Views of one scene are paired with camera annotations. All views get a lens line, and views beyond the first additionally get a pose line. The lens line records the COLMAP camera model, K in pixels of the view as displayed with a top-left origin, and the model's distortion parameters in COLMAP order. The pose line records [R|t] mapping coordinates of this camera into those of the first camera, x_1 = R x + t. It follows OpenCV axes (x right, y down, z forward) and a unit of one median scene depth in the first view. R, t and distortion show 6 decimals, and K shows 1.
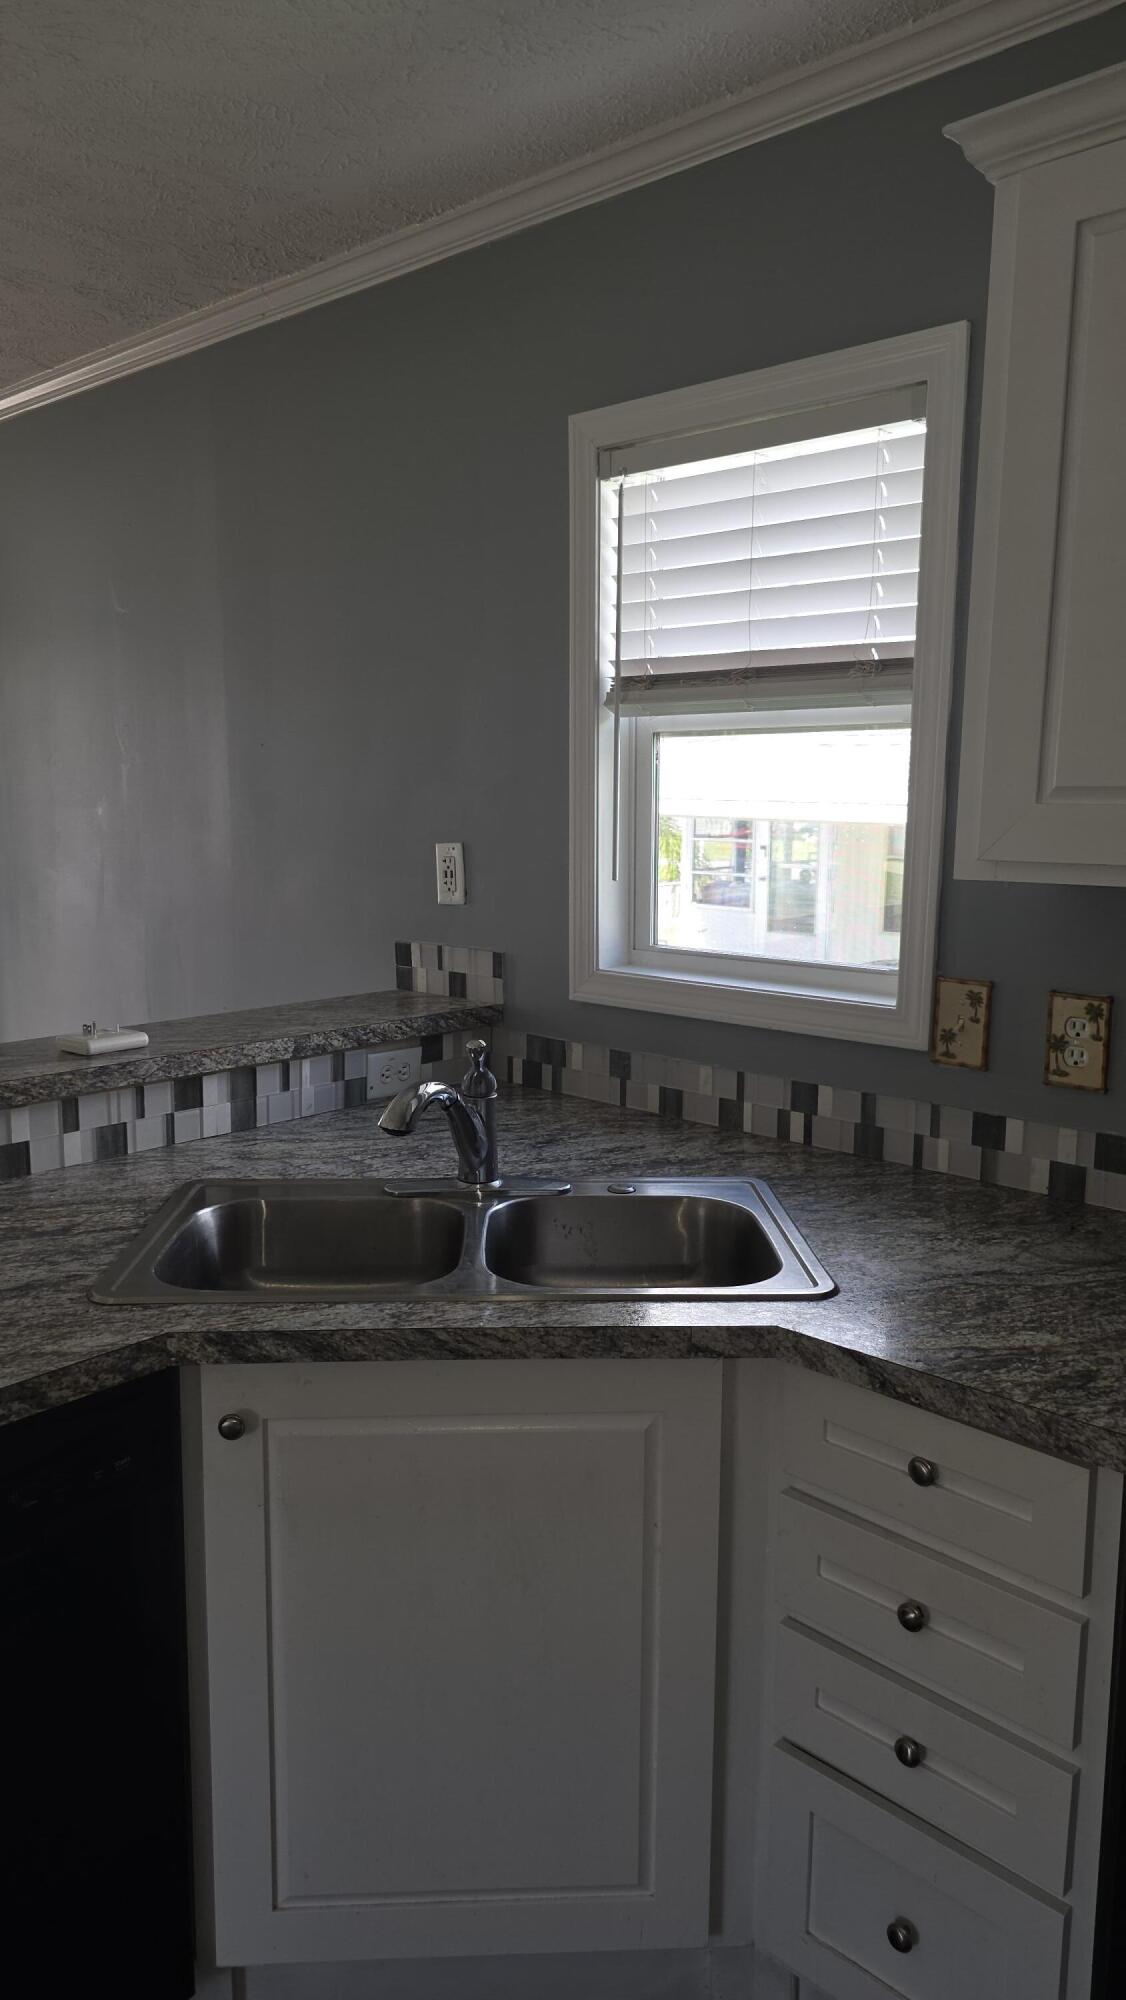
lens RADIAL K [[1337.6, 0, 567.6], [0, 1337.6, 1013.1], [0, 0, 1]] dist [0.099435, -0.120952]
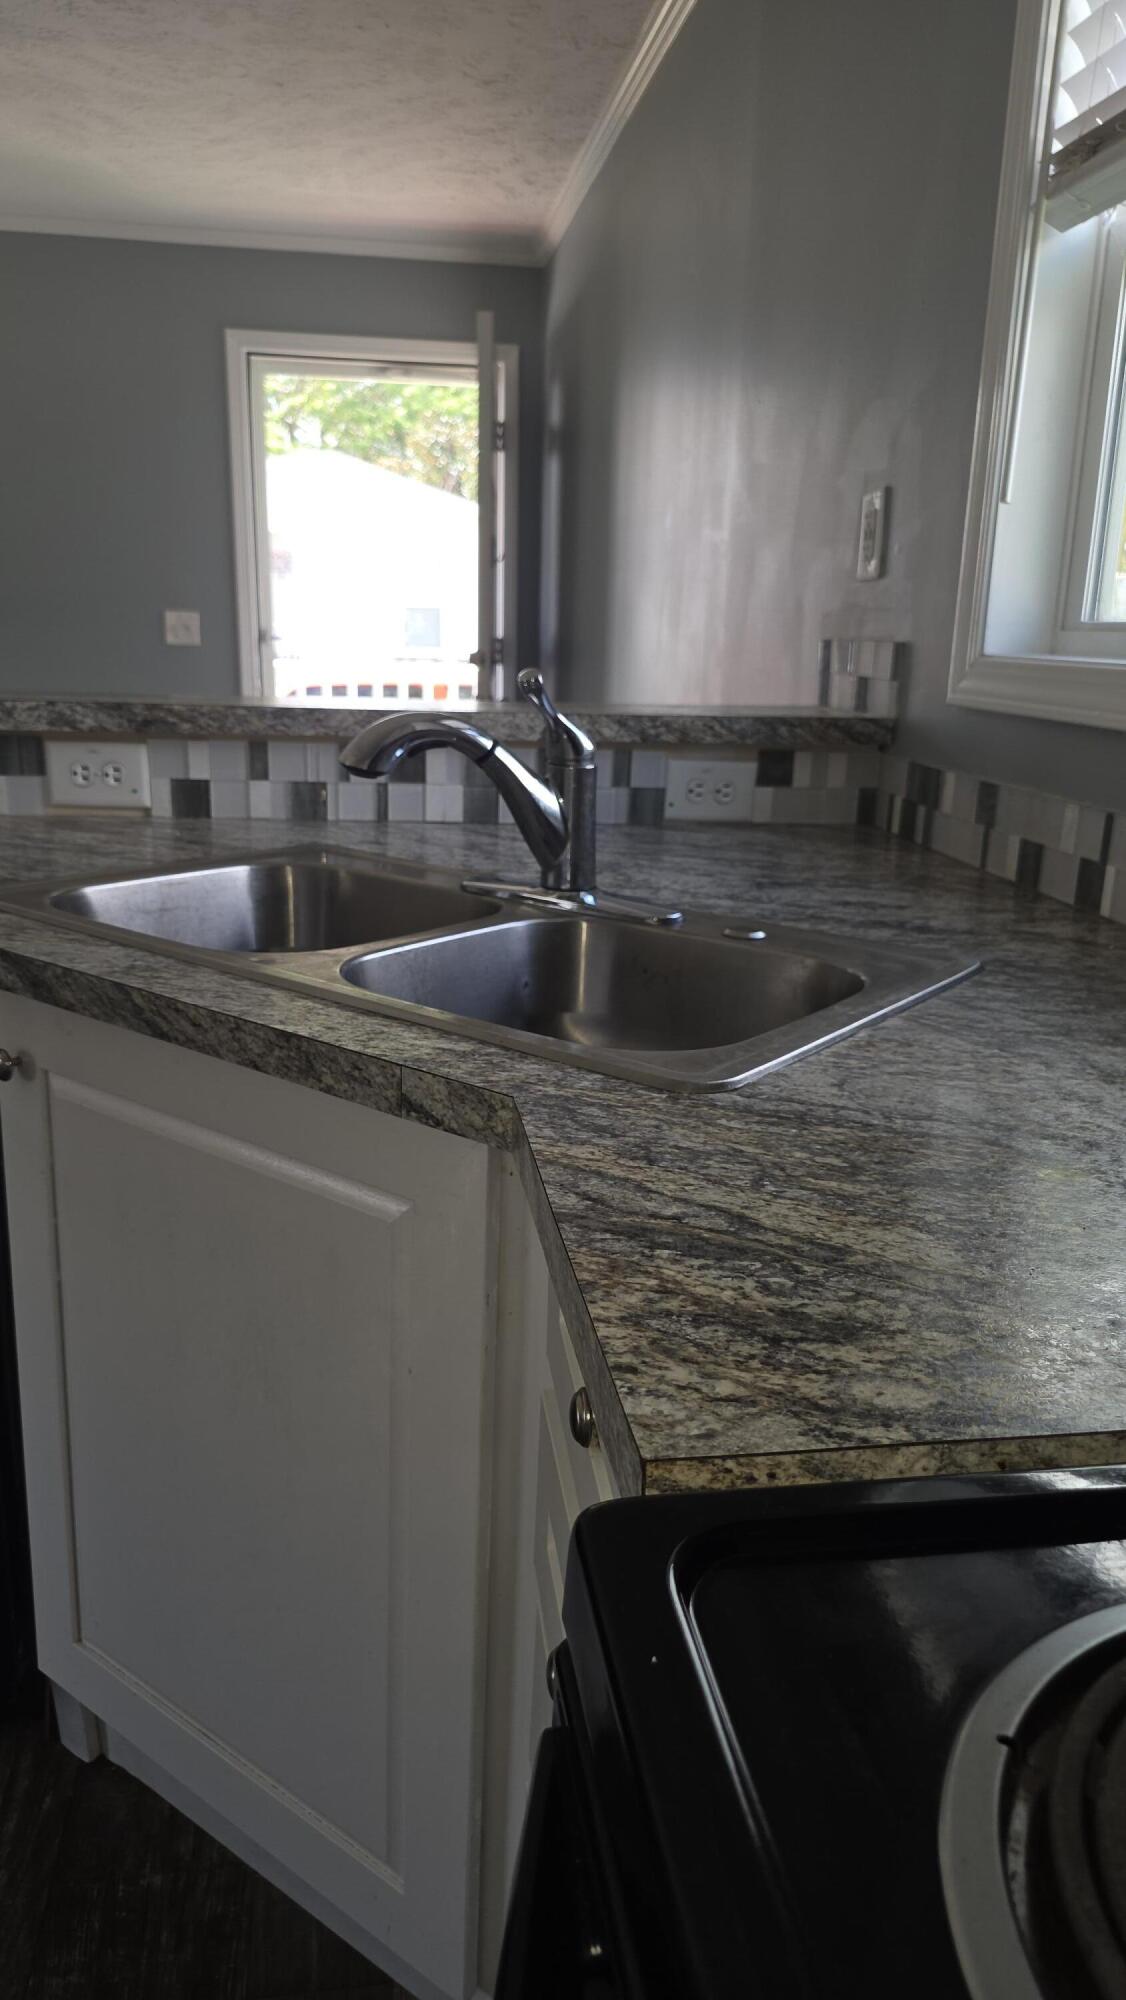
lens RADIAL K [[1337.6, 0, 567.6], [0, 1337.6, 1013.1], [0, 0, 1]] dist [0.099435, -0.120952]
pose [[0.769229, 0.190234, -0.609998, 0.370899], [-0.126723, 0.981110, 0.146167, 0.083156], [0.626281, -0.035135, 0.778805, 0.426309]]
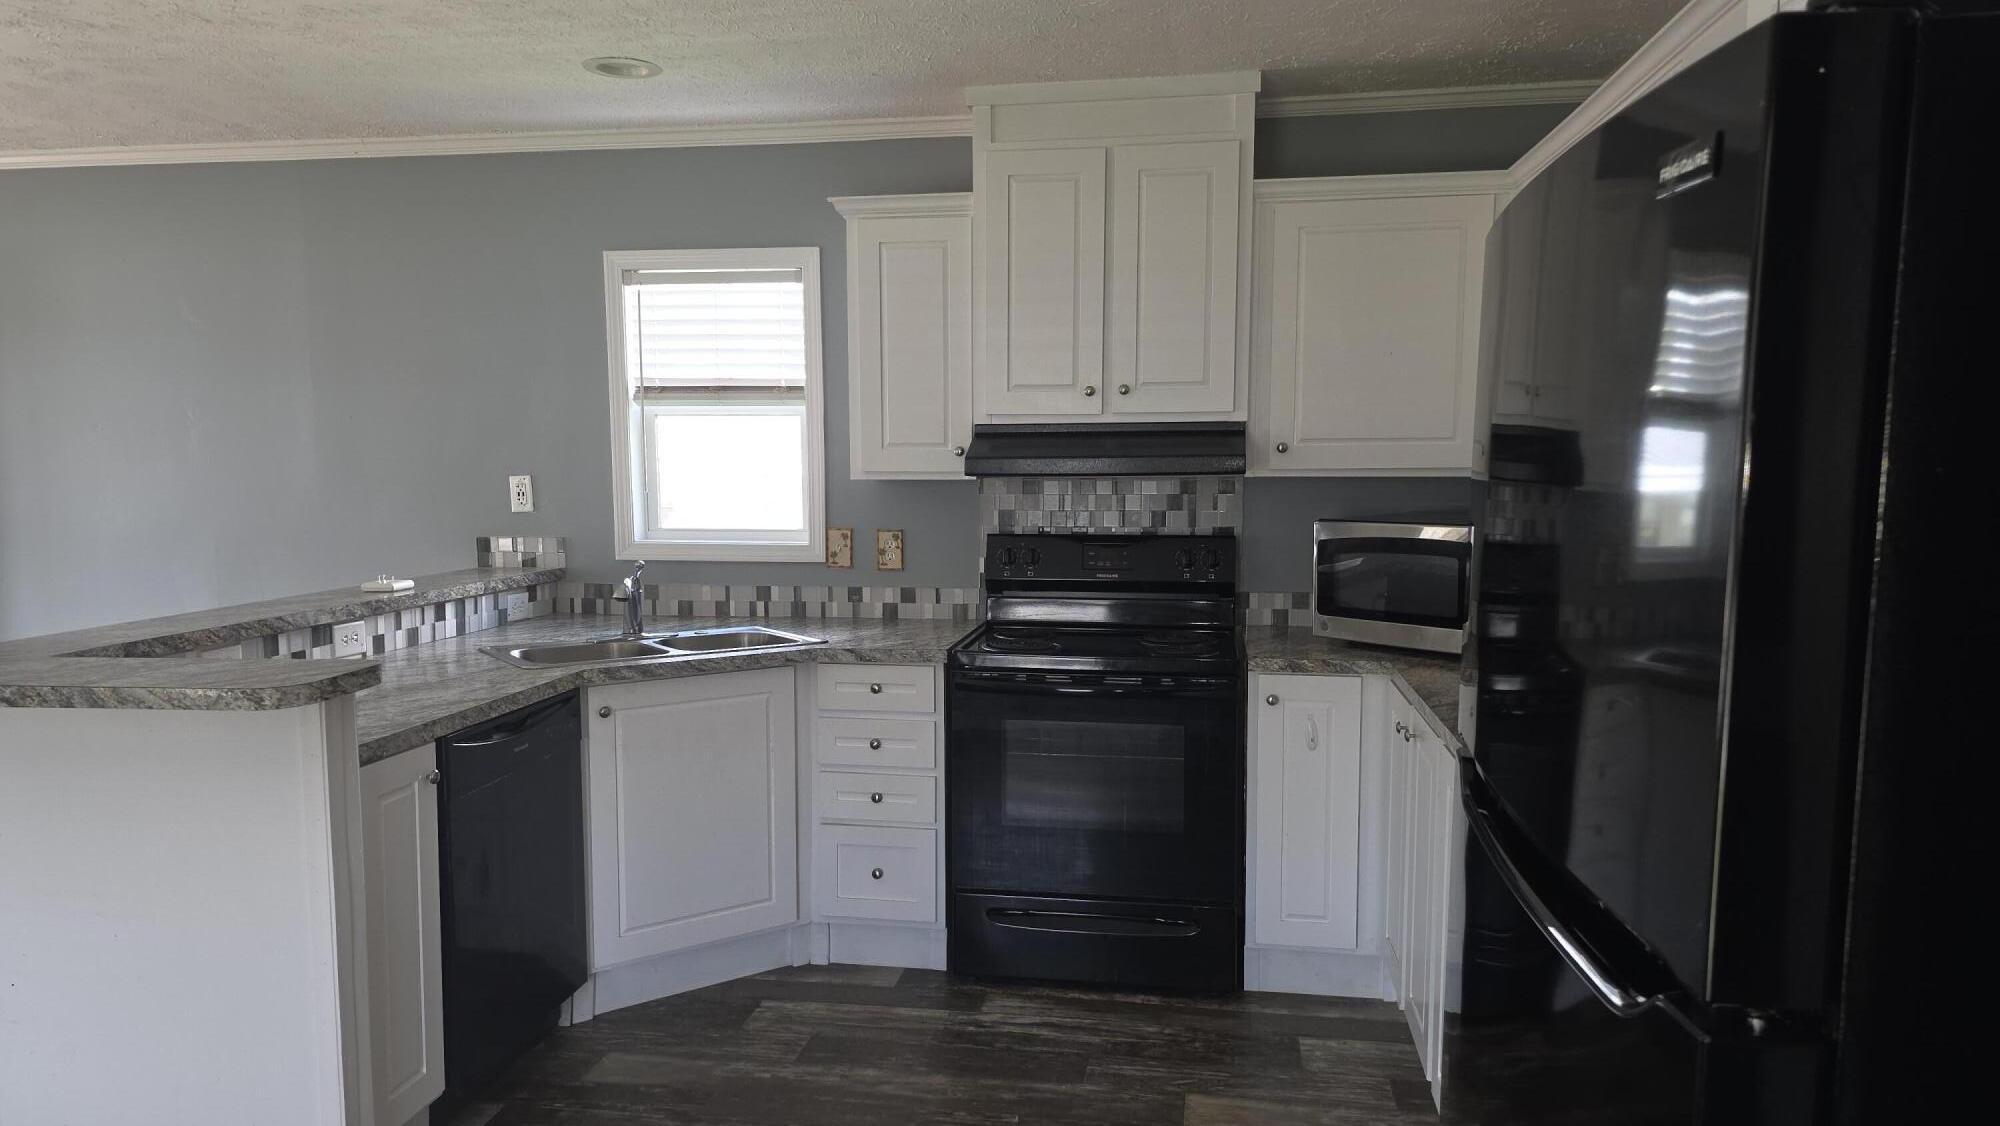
lens RADIAL K [[1337.6, 0, 1000.3], [0, 1337.6, 570.5], [0, 0, 1]] dist [0.099435, -0.120952]
pose [[0.840703, -0.053015, 0.538895, -0.669725], [0.093766, 0.994415, -0.048451, 0.173860], [-0.533316, 0.091263, 0.840979, -0.988220]]
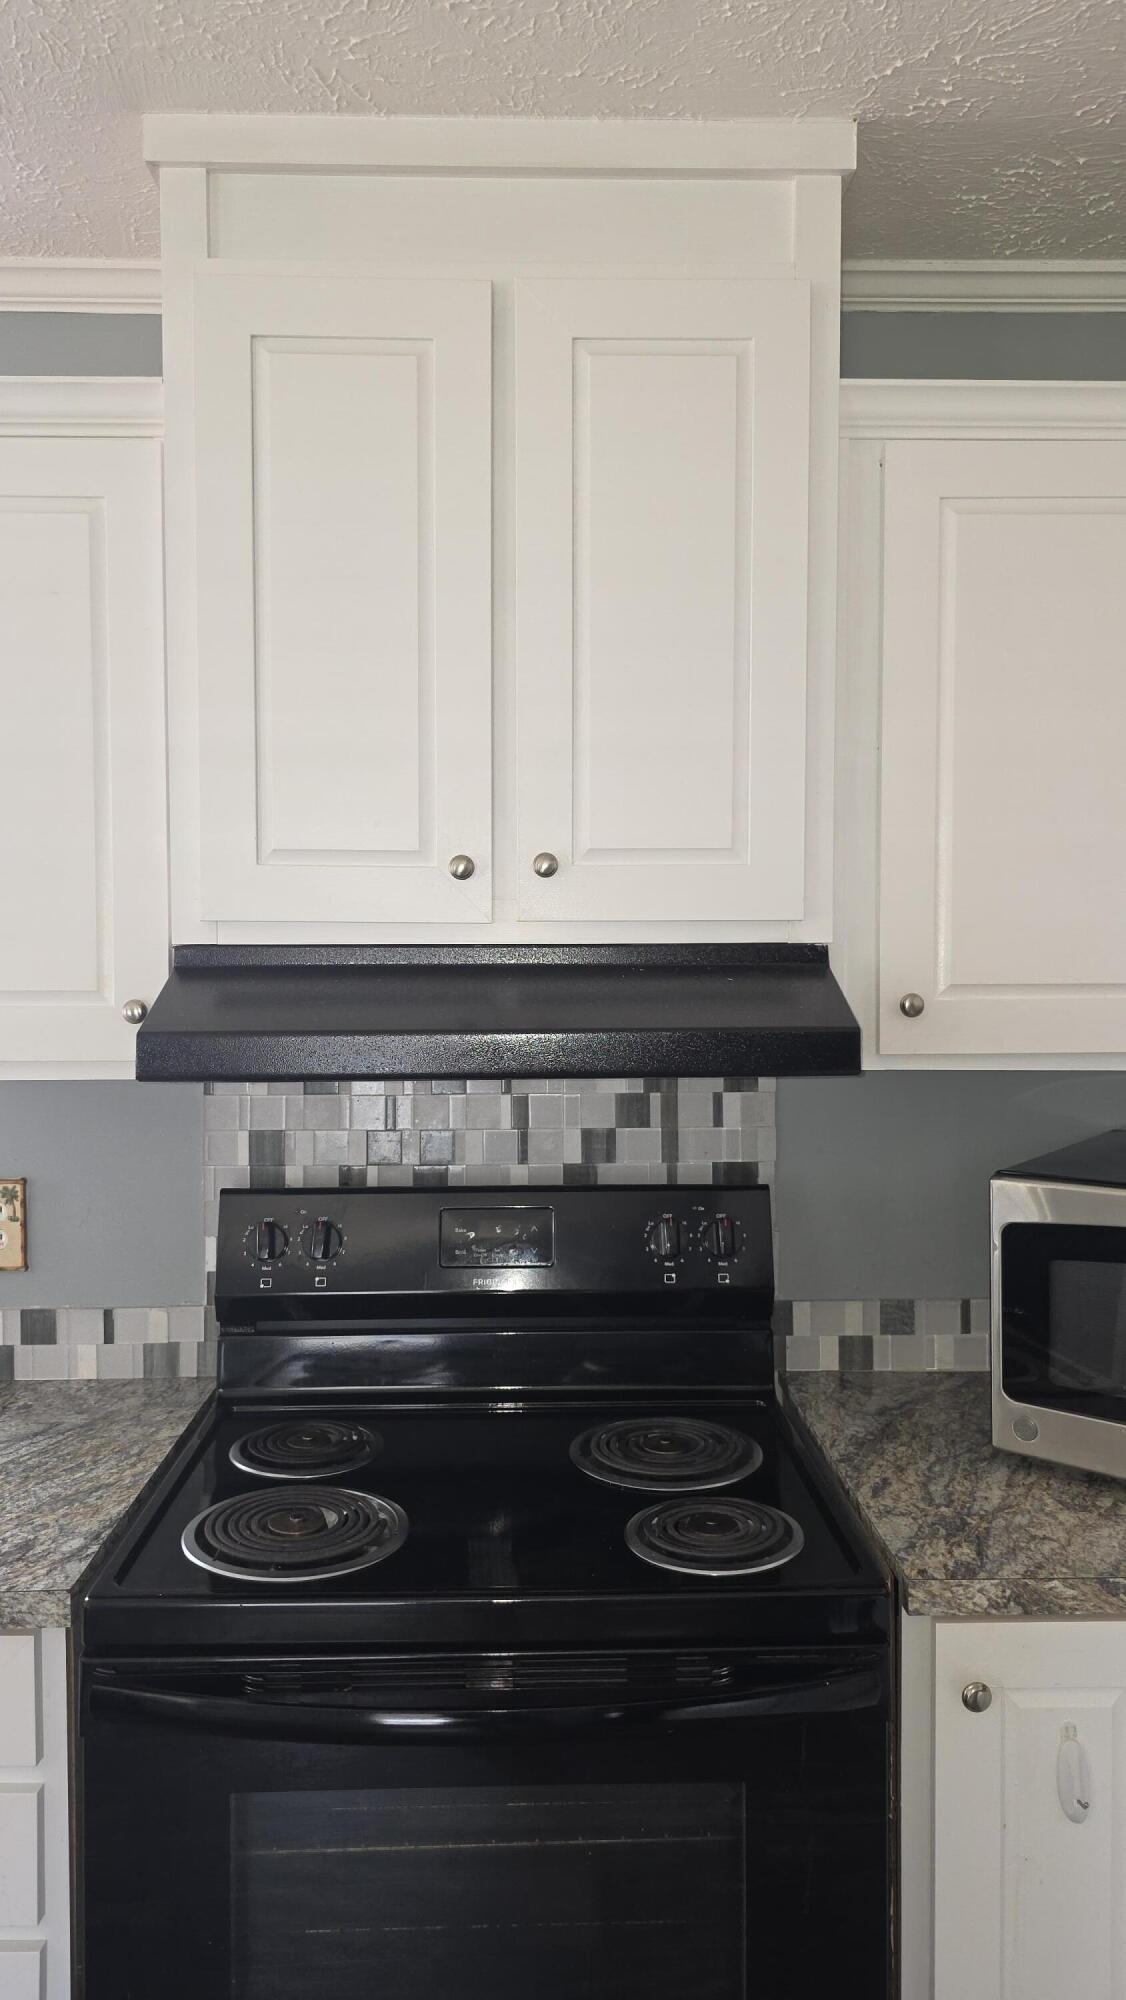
lens RADIAL K [[1337.6, 0, 567.6], [0, 1337.6, 1013.1], [0, 0, 1]] dist [0.099435, -0.120952]
pose [[0.721549, -0.031957, 0.691625, -0.022239], [0.116518, 0.990292, -0.075802, -0.009337], [-0.682488, 0.135282, 0.718268, -0.070358]]
